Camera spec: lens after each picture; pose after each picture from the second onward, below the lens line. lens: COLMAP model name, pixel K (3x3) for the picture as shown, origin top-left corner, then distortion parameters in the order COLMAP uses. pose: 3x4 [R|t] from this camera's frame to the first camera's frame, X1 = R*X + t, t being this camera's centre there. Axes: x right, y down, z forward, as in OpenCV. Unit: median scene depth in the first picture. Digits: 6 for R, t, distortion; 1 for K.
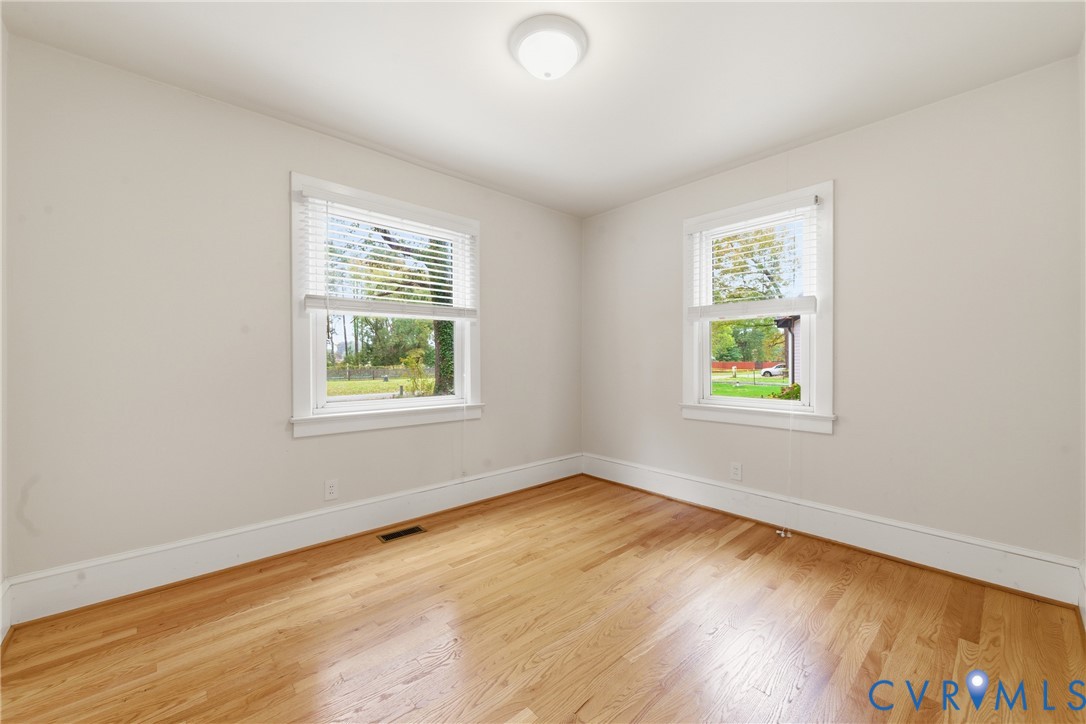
lens RADIAL K [[431.3, 0, 547.8], [0, 431.3, 364.0], [0, 0, 1]] dist [0.006835, -0.000583]
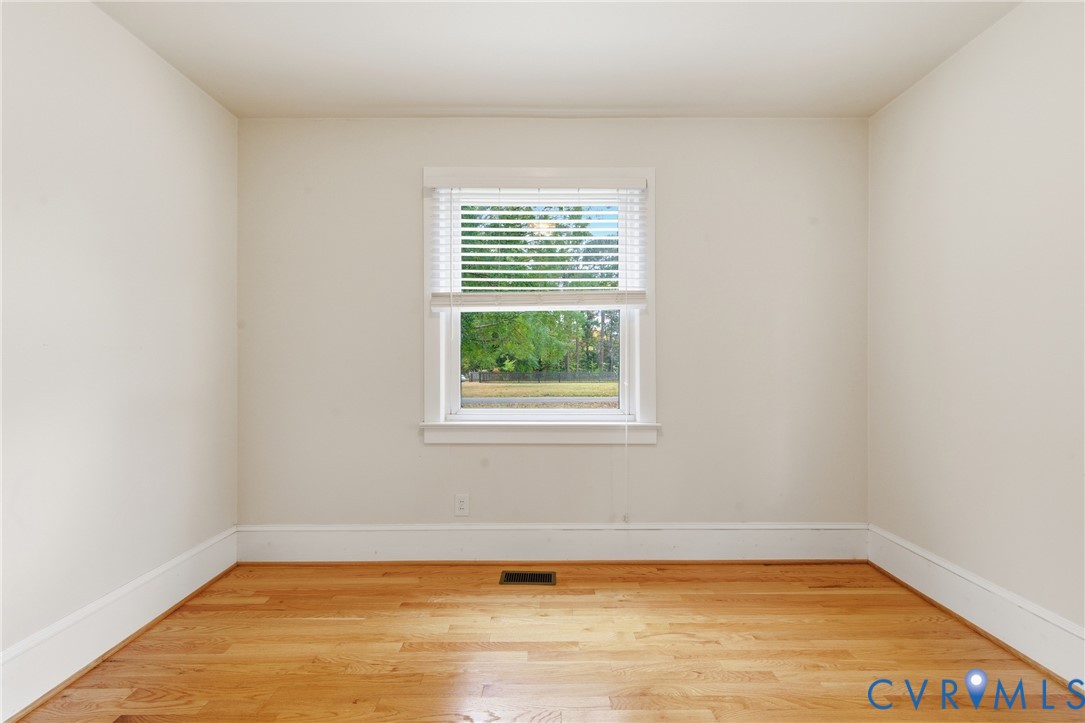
lens RADIAL K [[430.9, 0, 547.3], [0, 430.9, 363.5], [0, 0, 1]] dist [0.006835, -0.000583]
pose [[0.732211, 0.000124, -0.681077, 0.222284], [-0.004407, 0.999980, -0.004555, -0.003217], [0.681063, 0.006337, 0.732197, 0.406940]]
